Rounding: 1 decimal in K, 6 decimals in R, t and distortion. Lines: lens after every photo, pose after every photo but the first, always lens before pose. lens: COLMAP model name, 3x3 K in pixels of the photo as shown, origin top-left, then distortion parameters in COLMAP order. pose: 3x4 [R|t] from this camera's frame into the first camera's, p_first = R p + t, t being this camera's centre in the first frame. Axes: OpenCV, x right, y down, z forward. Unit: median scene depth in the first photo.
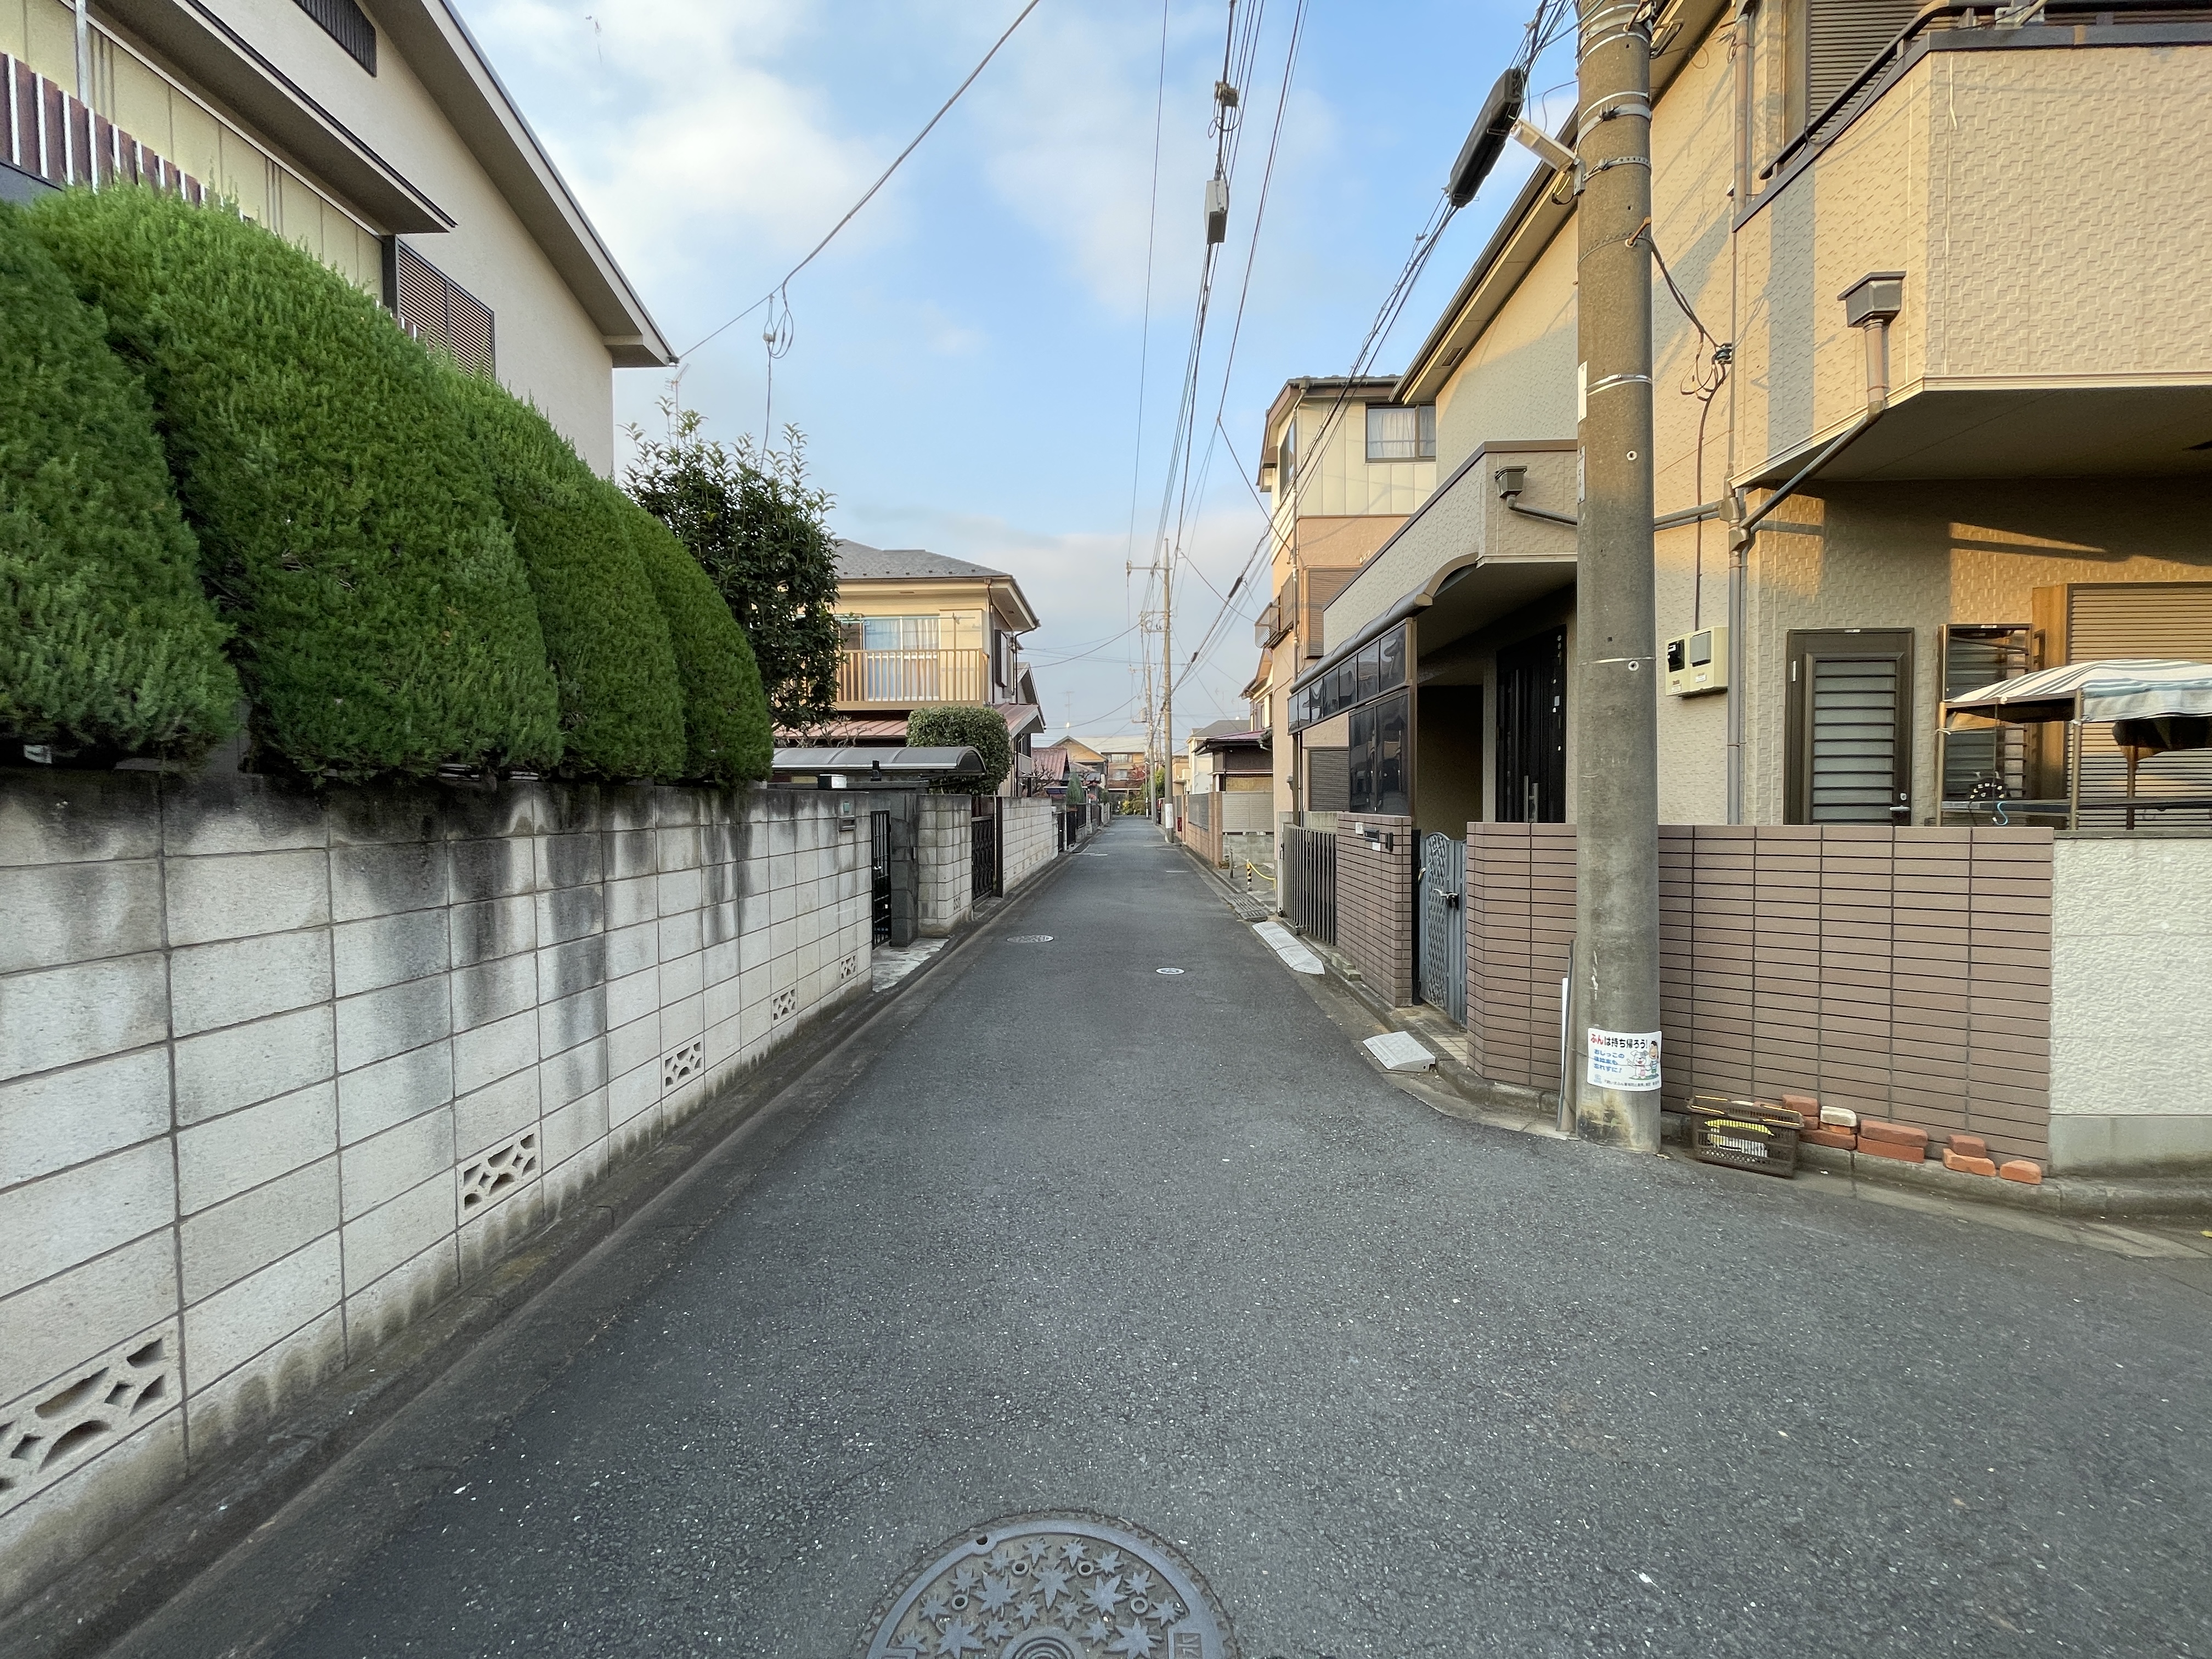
lens RADIAL K [[889.8, 0, 1103.7], [0, 889.8, 830.5], [0, 0, 1]] dist [-0.002857, -0.000614]
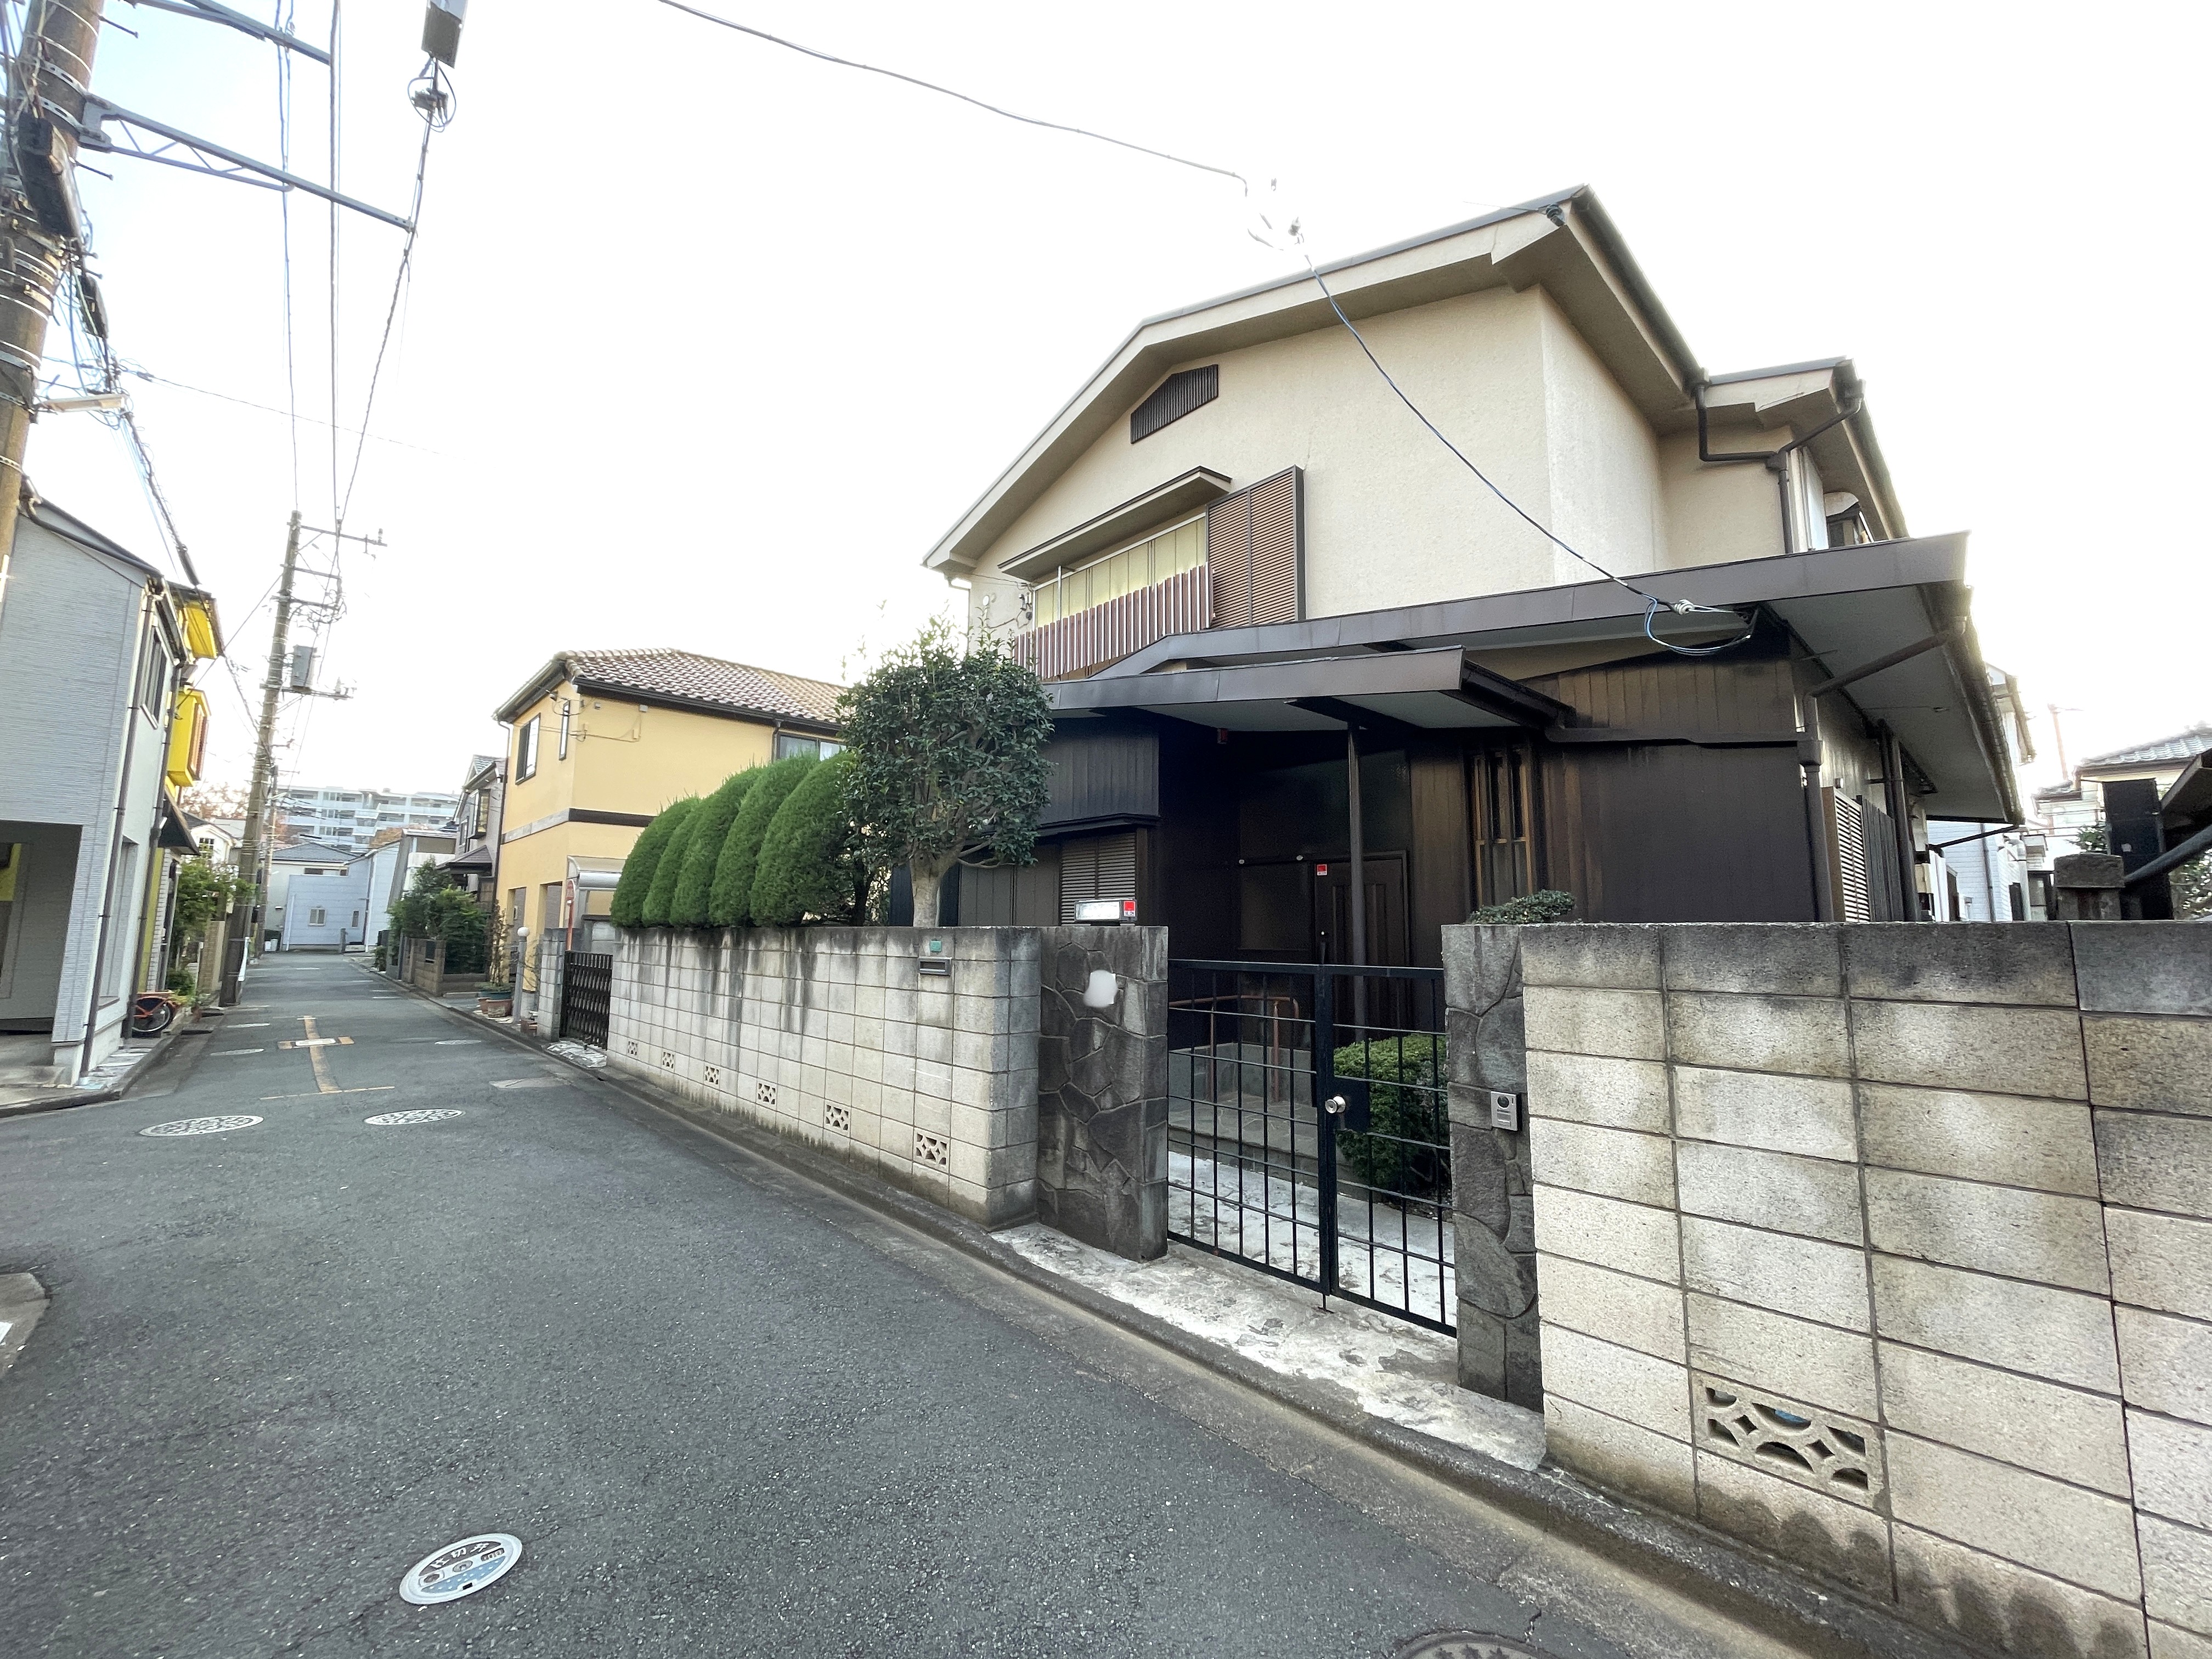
lens RADIAL K [[889.8, 0, 1103.7], [0, 889.8, 830.5], [0, 0, 1]] dist [-0.002857, -0.000614]
pose [[-0.711346, -0.080069, -0.698266, 0.280171], [-0.026287, 0.995826, -0.087409, -0.100098], [0.702350, -0.043823, -0.710481, 2.621836]]
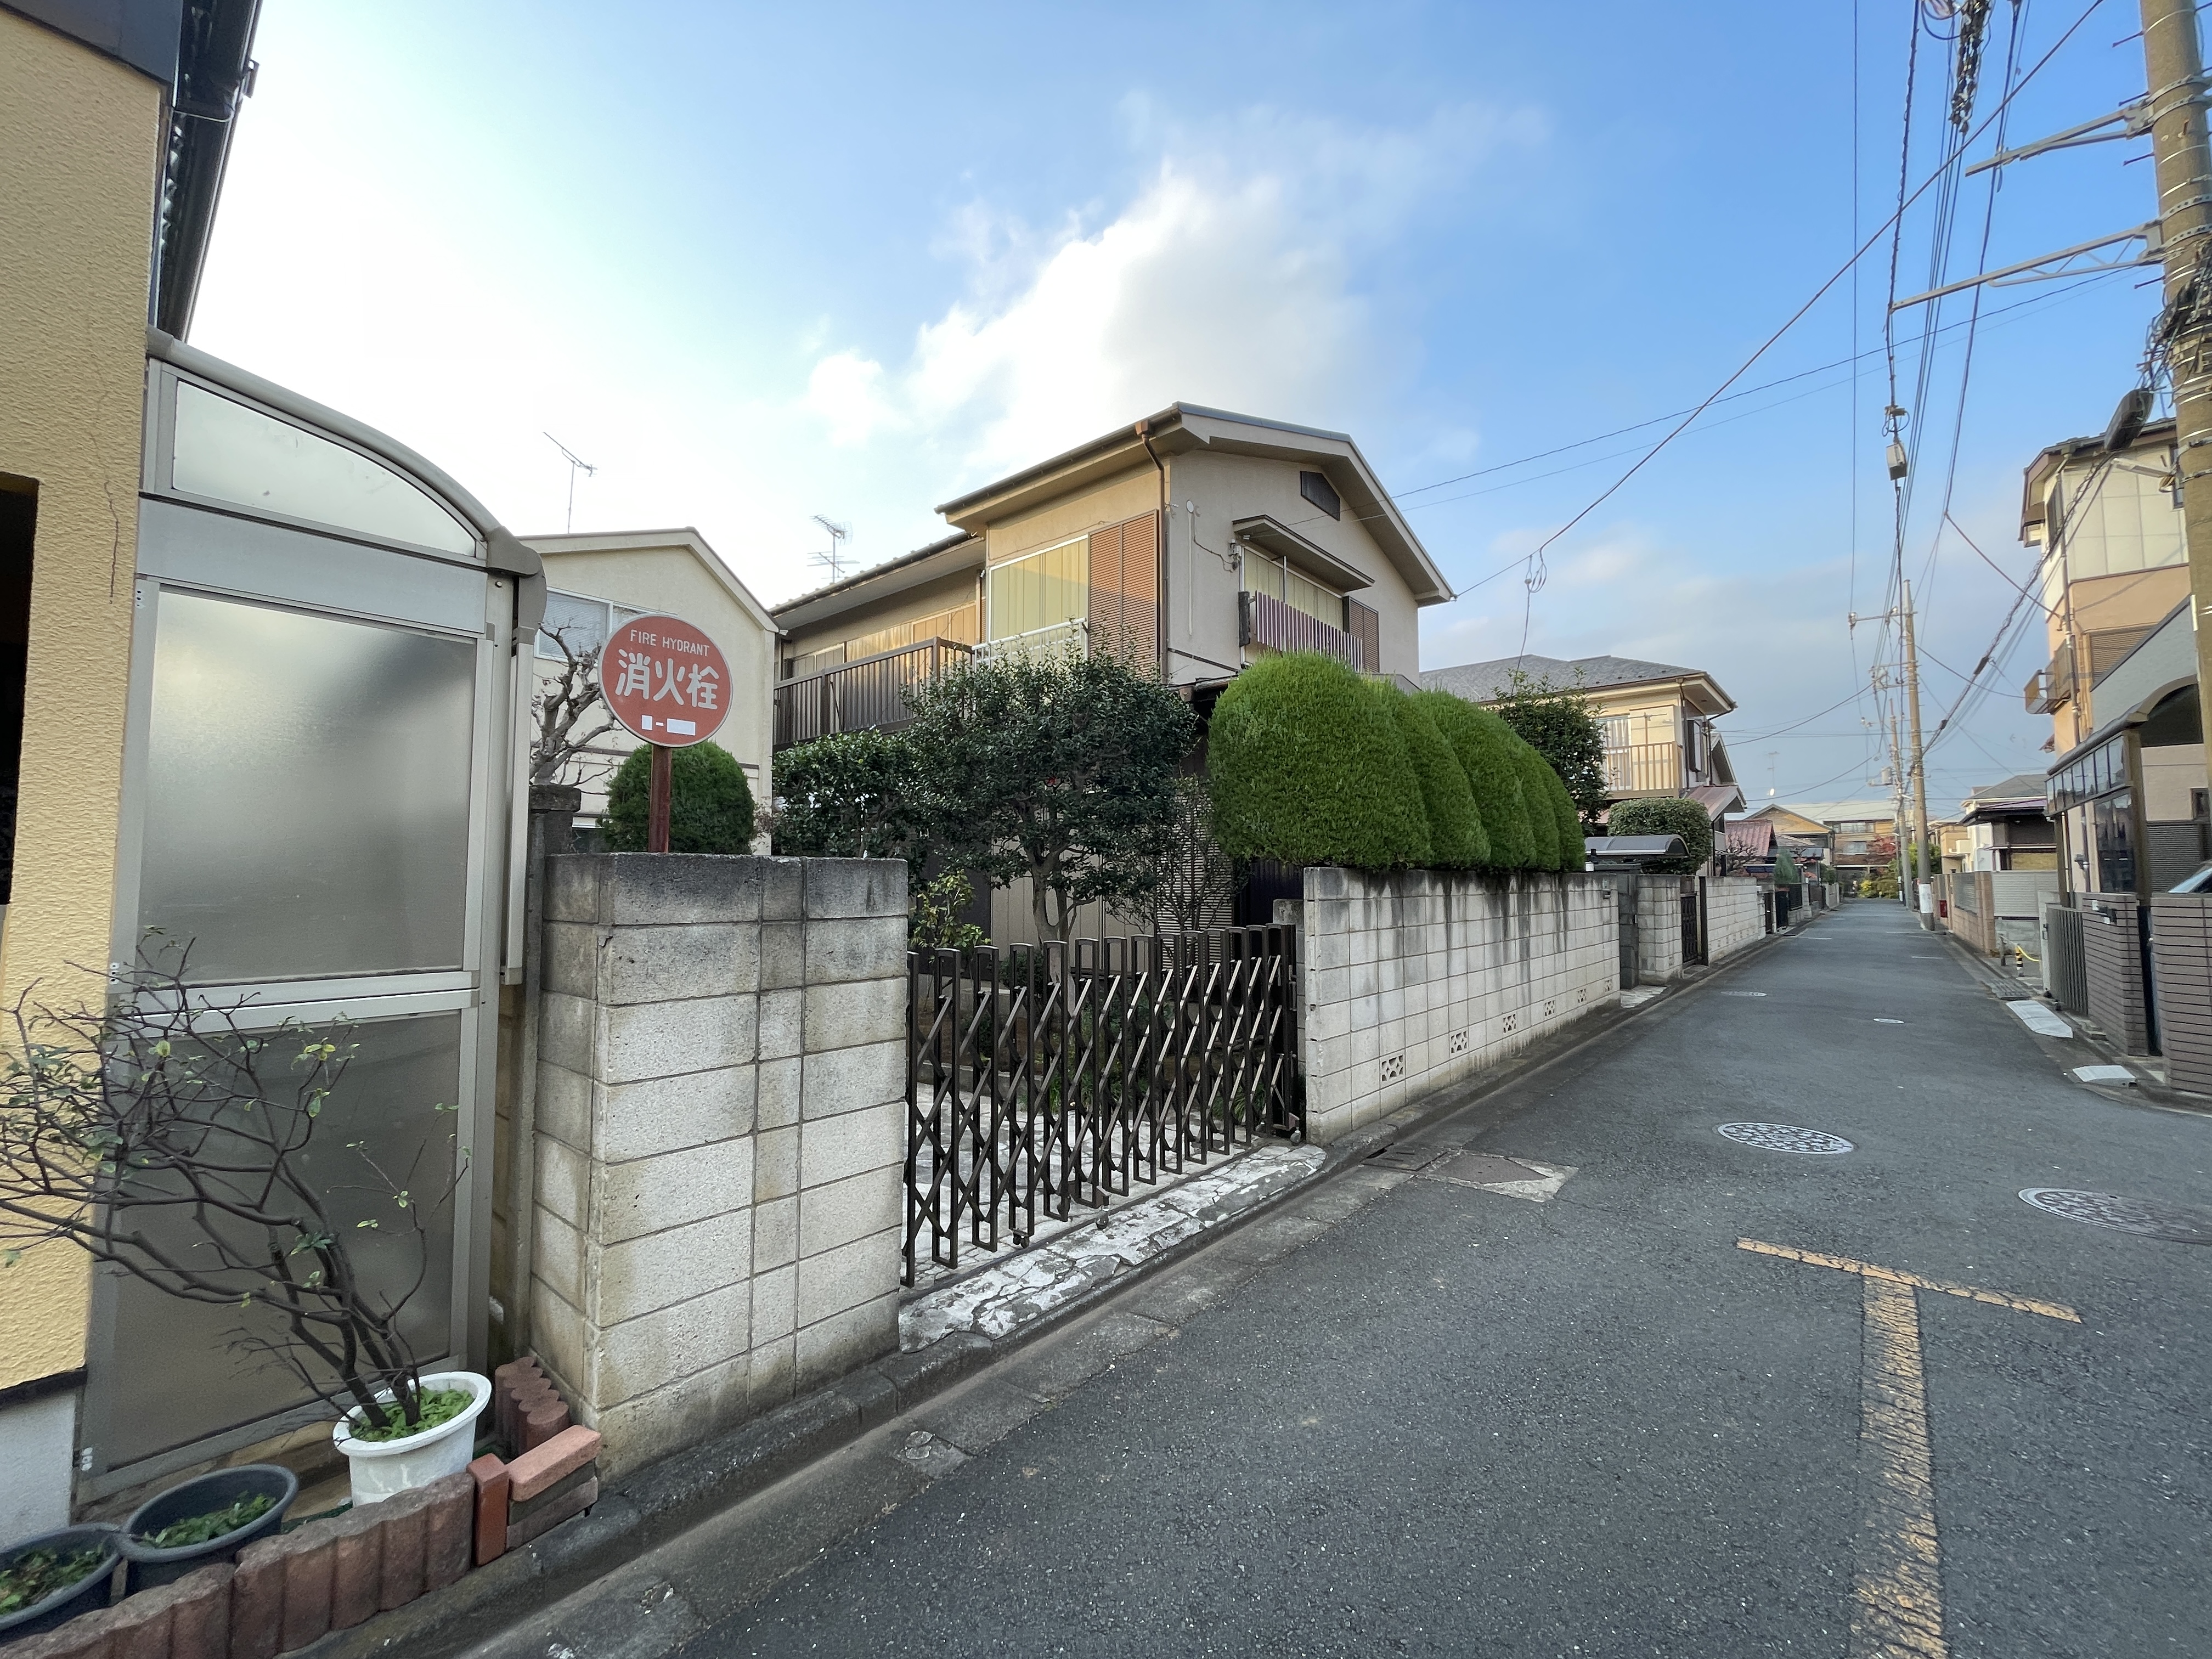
lens RADIAL K [[889.8, 0, 1103.7], [0, 889.8, 830.5], [0, 0, 1]] dist [-0.002857, -0.000614]
pose [[0.773468, -0.029557, -0.633146, 0.039665], [-0.025720, 0.996626, -0.077945, 0.040548], [0.633314, 0.076573, 0.770097, -1.237237]]
